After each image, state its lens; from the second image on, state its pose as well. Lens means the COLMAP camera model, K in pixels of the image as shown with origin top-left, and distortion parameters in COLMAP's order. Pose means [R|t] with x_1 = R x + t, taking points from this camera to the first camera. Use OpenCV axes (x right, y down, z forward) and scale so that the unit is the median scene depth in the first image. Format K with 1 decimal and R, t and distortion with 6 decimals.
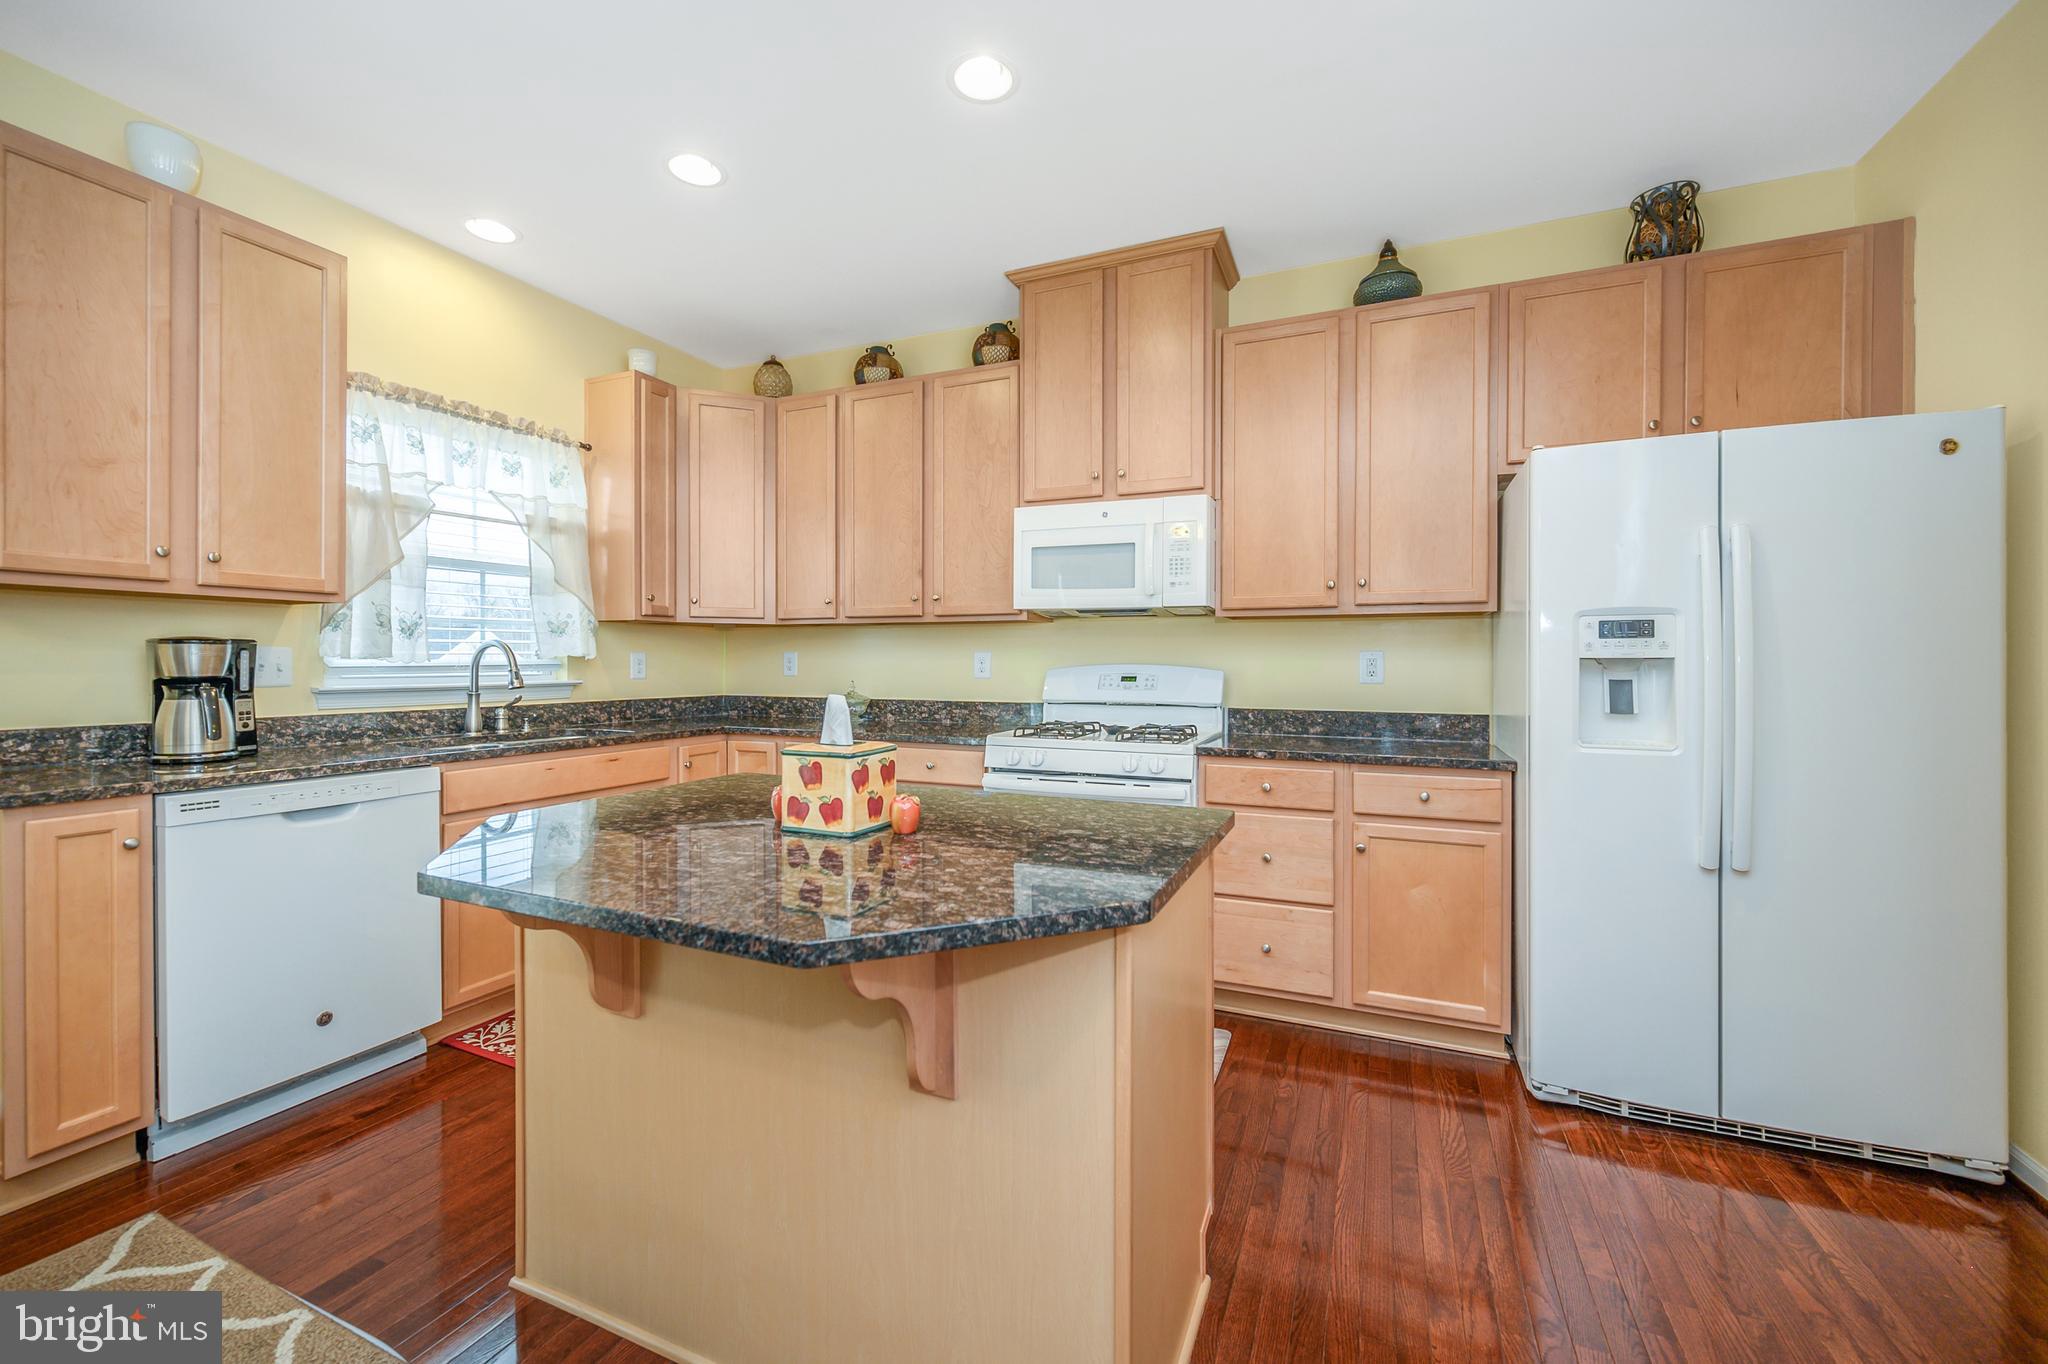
lens RADIAL K [[825.8, 0, 1026.0], [0, 825.8, 666.5], [0, 0, 1]] dist [-0.001175, -0.000407]
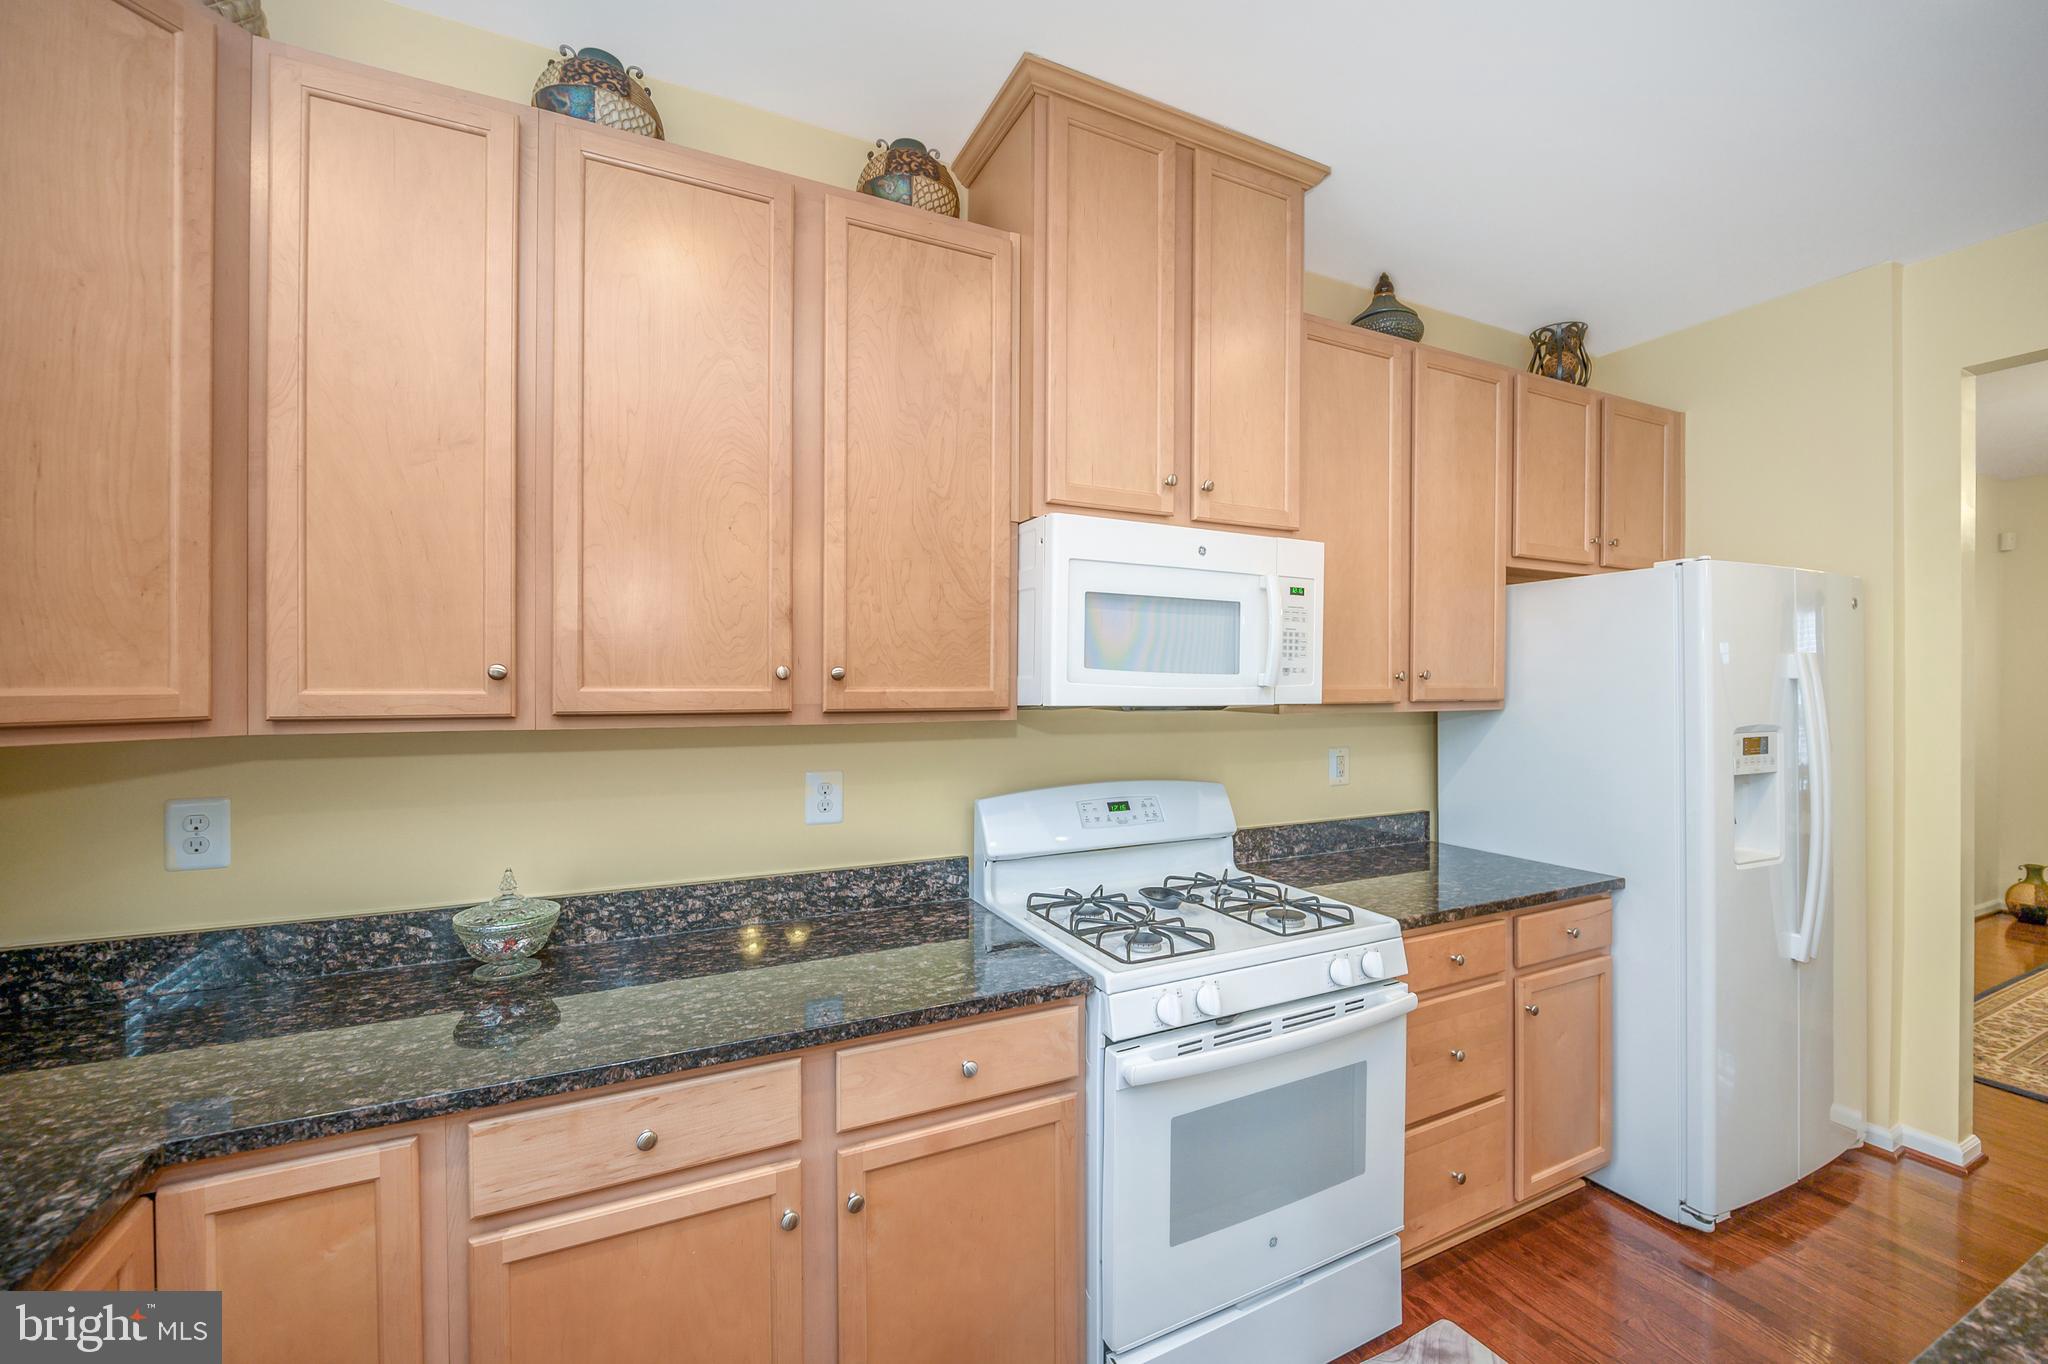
lens RADIAL K [[825.8, 0, 1019.4], [0, 825.8, 680.7], [0, 0, 1]] dist [-0.001175, -0.000407]
pose [[0.648685, -0.002988, 0.761052, -0.527256], [0.006323, 0.999979, -0.001464, -0.105345], [-0.761031, 0.005761, 0.648690, 0.837011]]
